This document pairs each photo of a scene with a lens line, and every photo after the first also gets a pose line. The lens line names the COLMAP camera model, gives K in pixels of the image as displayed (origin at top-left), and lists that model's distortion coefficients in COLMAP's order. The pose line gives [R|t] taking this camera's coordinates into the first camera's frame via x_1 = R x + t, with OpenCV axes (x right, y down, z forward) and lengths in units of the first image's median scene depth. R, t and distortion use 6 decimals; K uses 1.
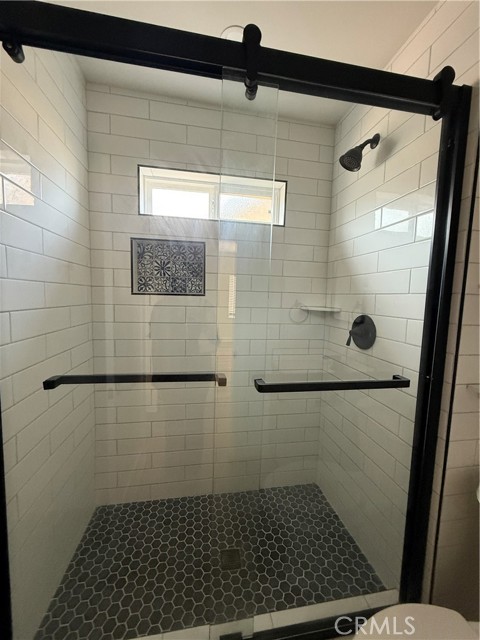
lens RADIAL K [[254.9, 0, 240.1], [0, 254.9, 318.4], [0, 0, 1]] dist [0.001843, -0.000238]
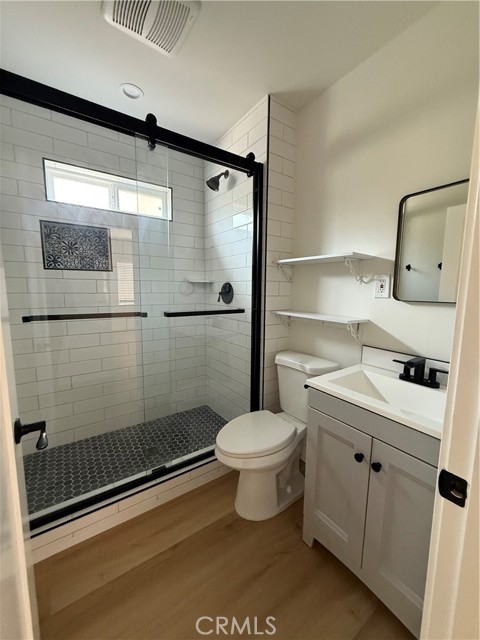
lens RADIAL K [[254.9, 0, 240.1], [0, 254.9, 318.4], [0, 0, 1]] dist [0.001843, -0.000238]
pose [[0.907636, -0.069568, 0.413952, -0.102910], [0.053231, 0.997285, 0.050887, 0.114213], [-0.416368, -0.024152, 0.908875, -0.425066]]
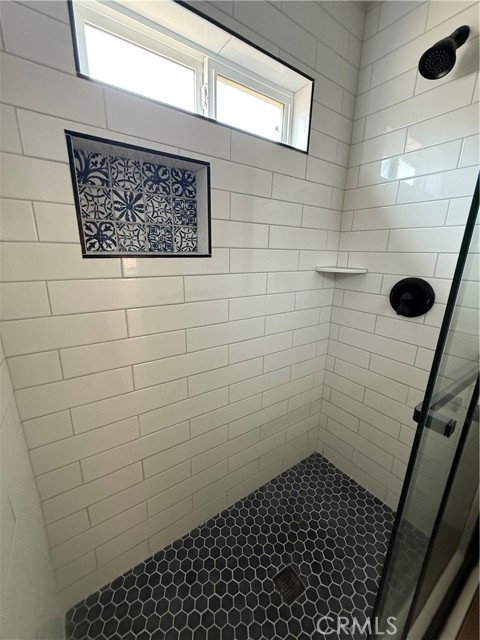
lens RADIAL K [[254.9, 0, 240.1], [0, 254.9, 318.4], [0, 0, 1]] dist [0.001843, -0.000238]
pose [[0.907899, -0.117478, 0.402390, -0.342242], [0.041416, 0.980369, 0.192773, -0.058478], [-0.417138, -0.158354, 0.894942, 0.381454]]
